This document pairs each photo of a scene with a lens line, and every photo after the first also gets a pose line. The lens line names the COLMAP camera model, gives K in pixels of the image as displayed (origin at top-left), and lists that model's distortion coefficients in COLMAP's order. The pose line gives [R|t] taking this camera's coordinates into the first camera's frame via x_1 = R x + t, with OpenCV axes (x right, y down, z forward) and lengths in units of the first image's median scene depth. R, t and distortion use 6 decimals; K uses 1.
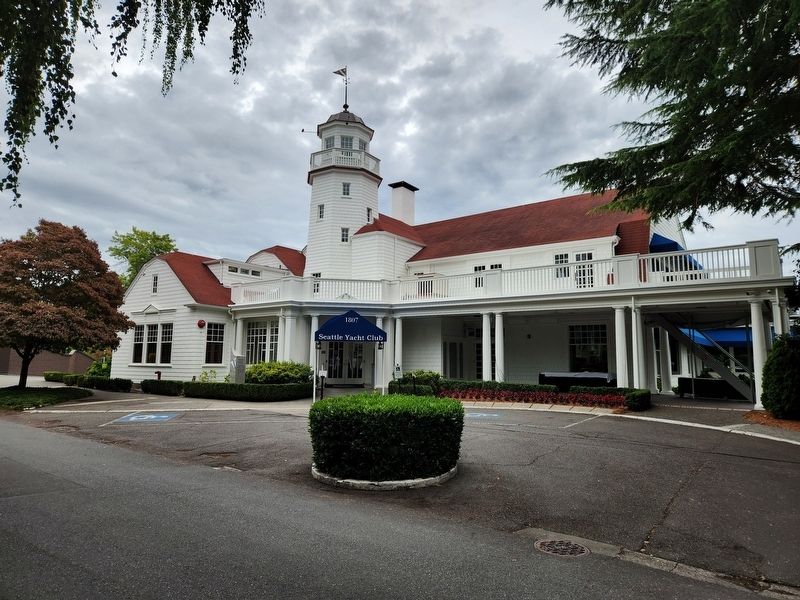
lens RADIAL K [[529.6, 0, 399.5], [0, 529.6, 296.8], [0, 0, 1]] dist [0.039014, 0.000835]
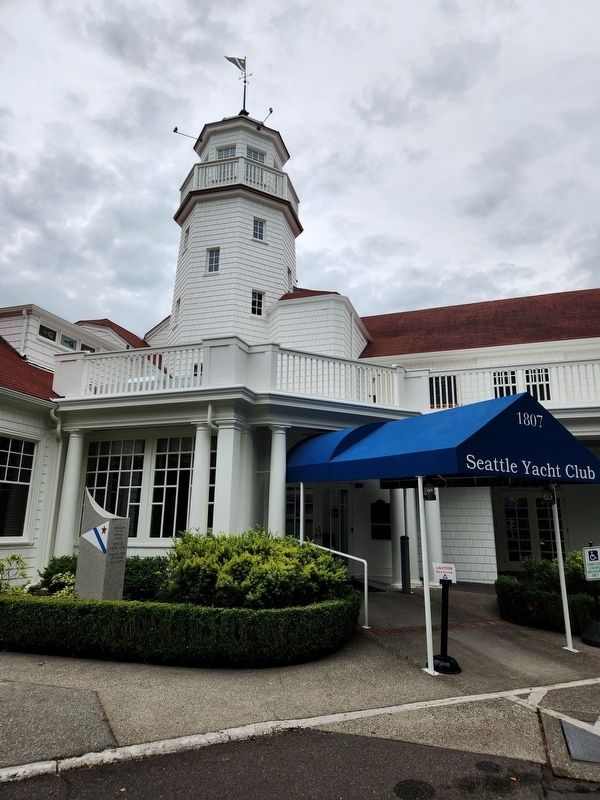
lens RADIAL K [[529.6, 0, 299.8], [0, 529.6, 402.7], [0, 0, 1]] dist [0.039014, 0.000835]
pose [[0.948687, 0.072254, 0.307850, -0.250925], [-0.040719, 0.993353, -0.107664, 0.055293], [-0.313583, 0.089604, 0.945324, 0.500017]]
